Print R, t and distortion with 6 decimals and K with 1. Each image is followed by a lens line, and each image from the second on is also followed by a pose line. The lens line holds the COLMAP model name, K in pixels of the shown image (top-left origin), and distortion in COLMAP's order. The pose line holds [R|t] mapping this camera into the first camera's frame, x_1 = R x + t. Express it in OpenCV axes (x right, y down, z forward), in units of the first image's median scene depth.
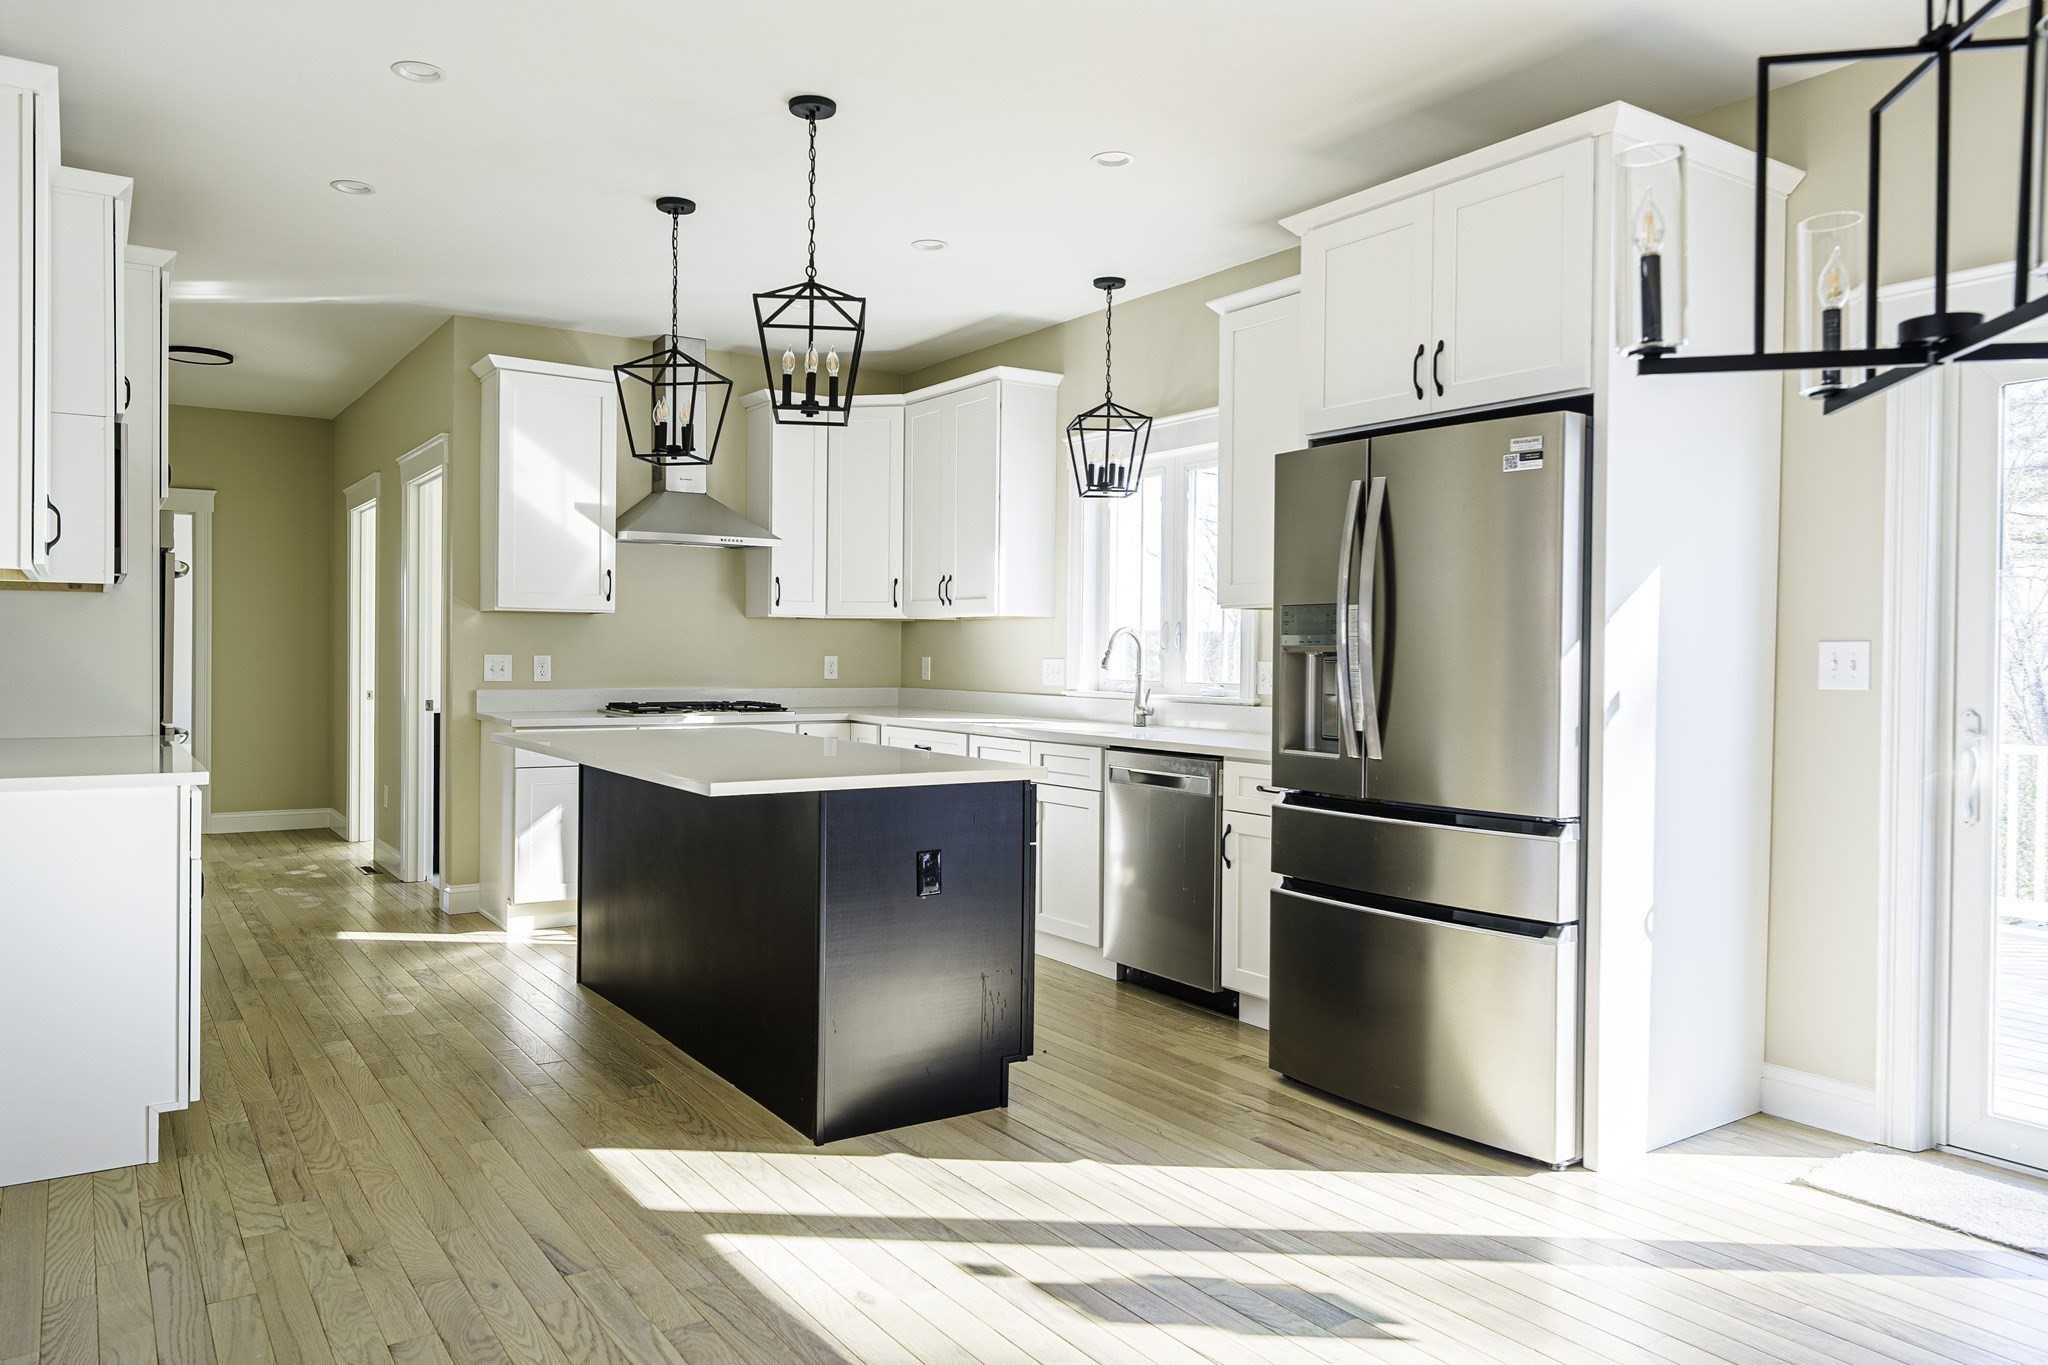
lens RADIAL K [[1395.5, 0, 1018.3], [0, 1395.5, 665.2], [0, 0, 1]] dist [-0.006578, -0.002015]
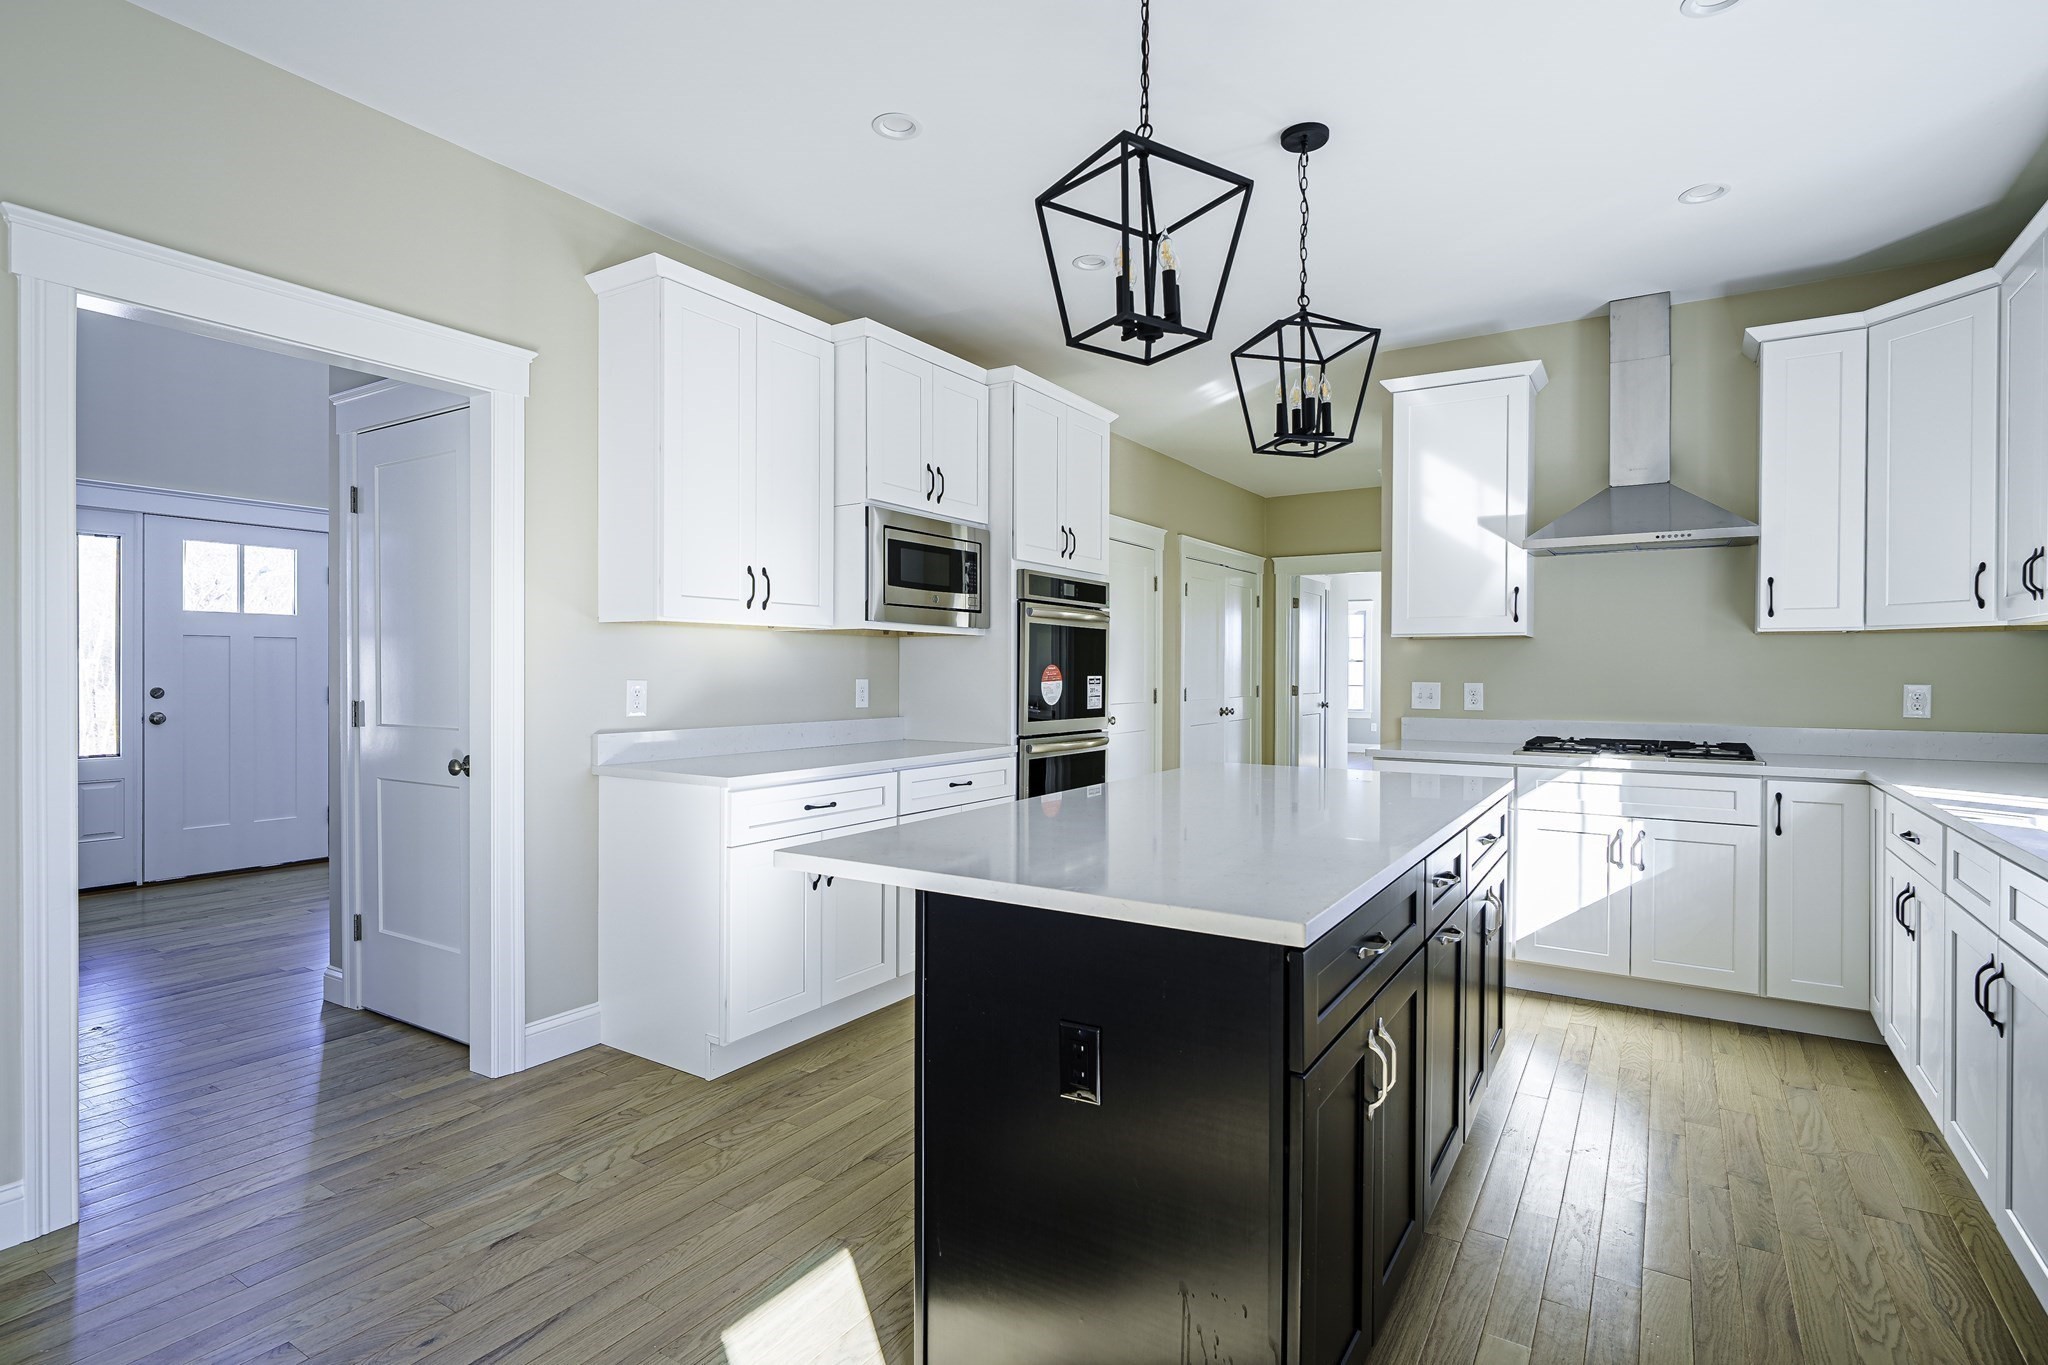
lens RADIAL K [[1010.2, 0, 1022.2], [0, 1010.2, 688.5], [0, 0, 1]] dist [-0.001007, -0.001965]
pose [[0.391982, 0.007164, -0.919945, 0.187485], [-0.008307, 0.999956, 0.004247, -0.004046], [0.919936, 0.005977, 0.392024, 0.497728]]
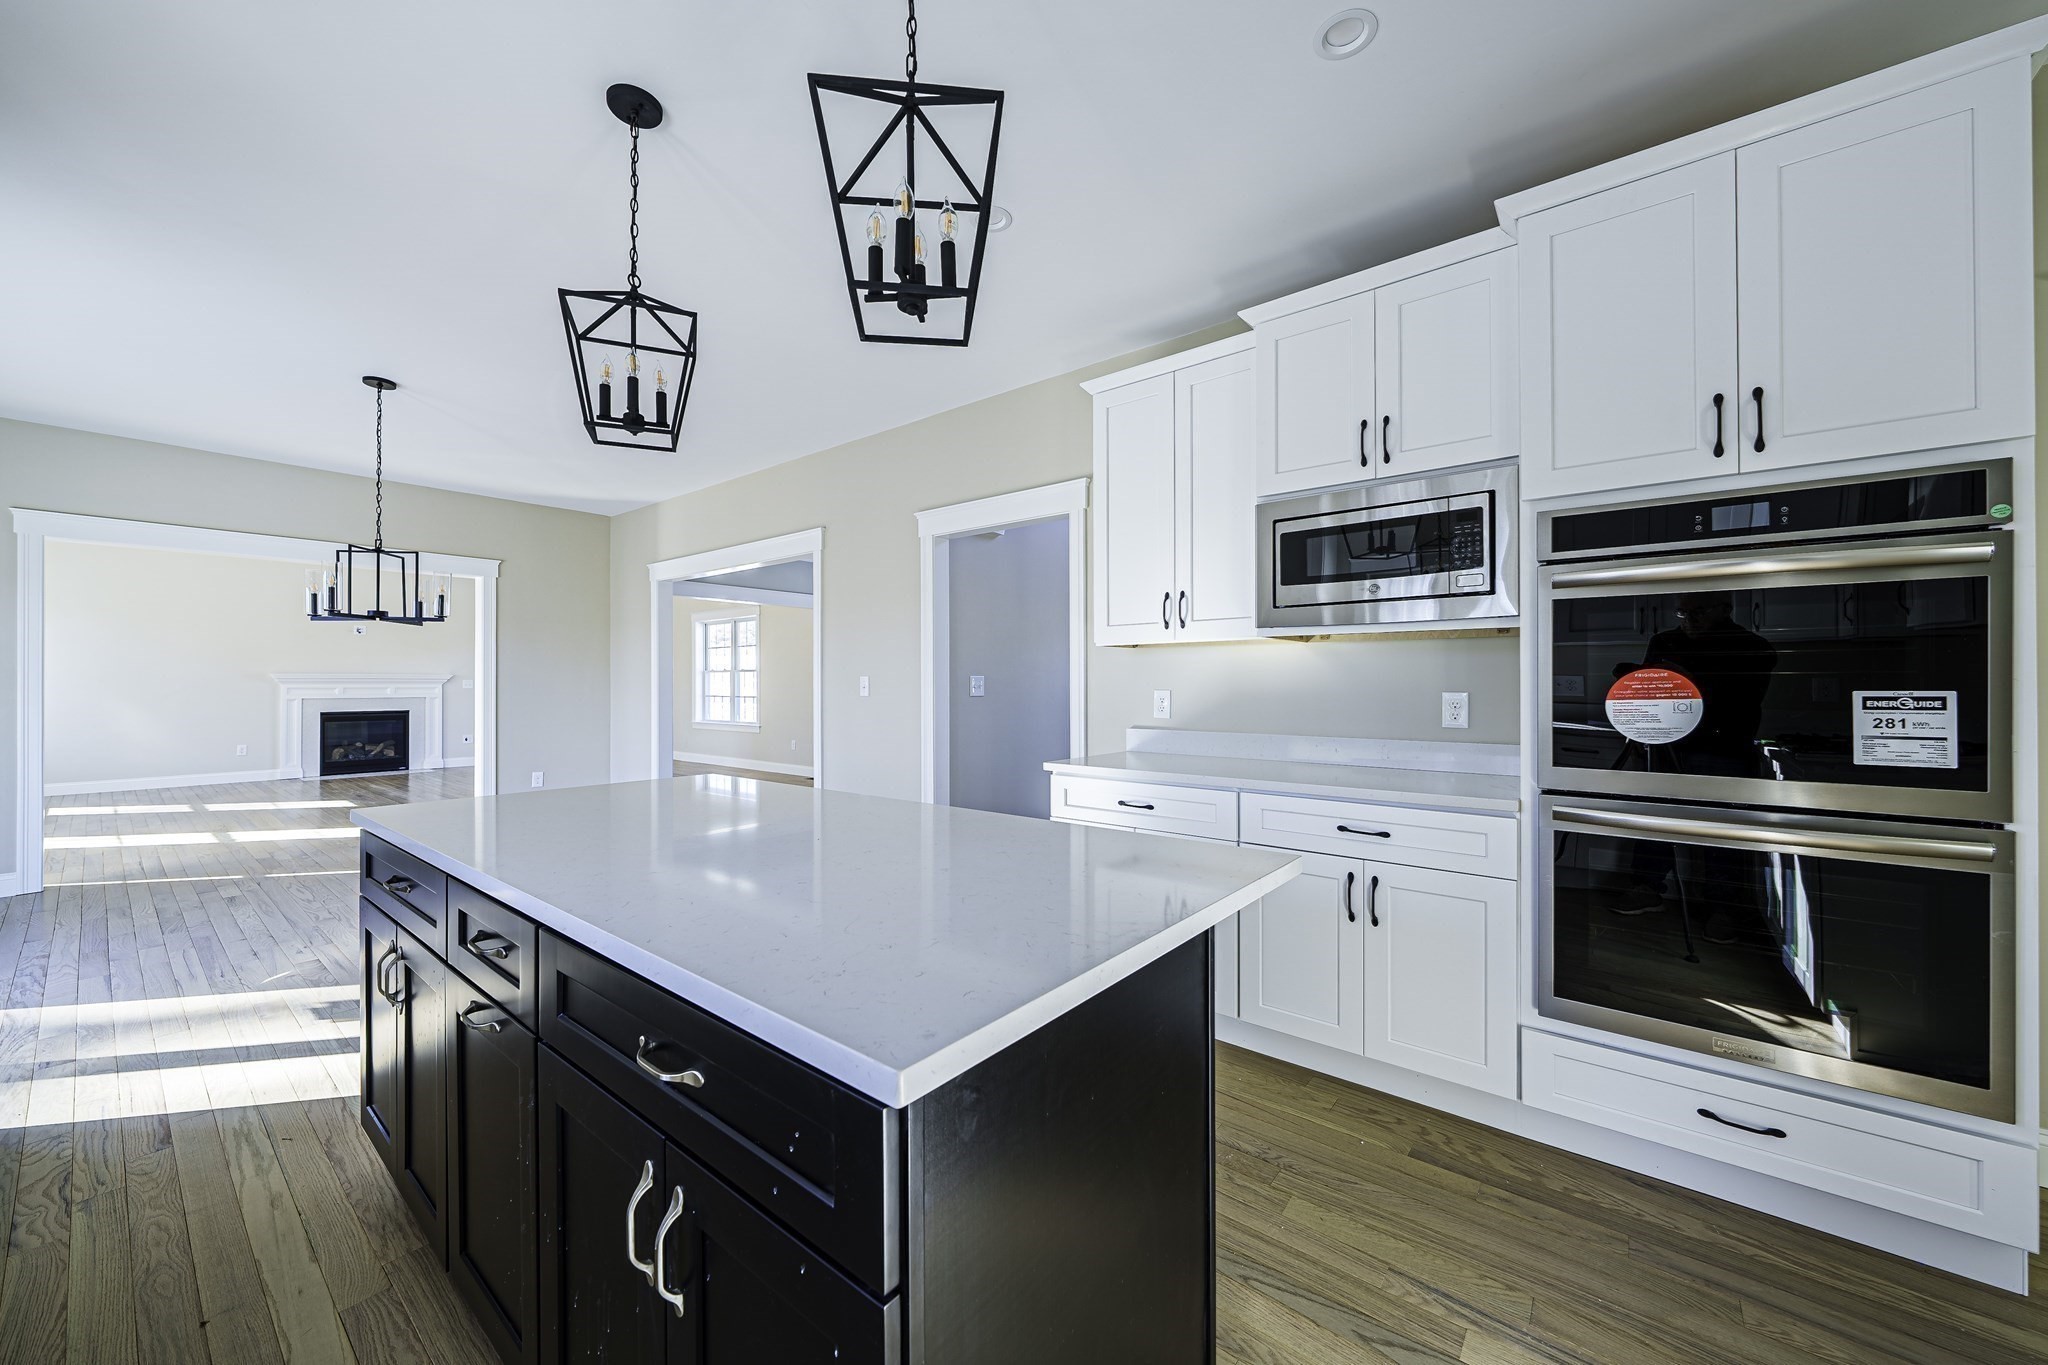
lens RADIAL K [[756.6, 0, 1020.8], [0, 756.6, 665.8], [0, 0, 1]] dist [0.001133, -0.000046]
pose [[-0.960166, -0.015006, -0.279028, -0.164131], [-0.011249, 0.999823, -0.015060, -0.012432], [0.279205, -0.011321, -0.960165, 1.025066]]
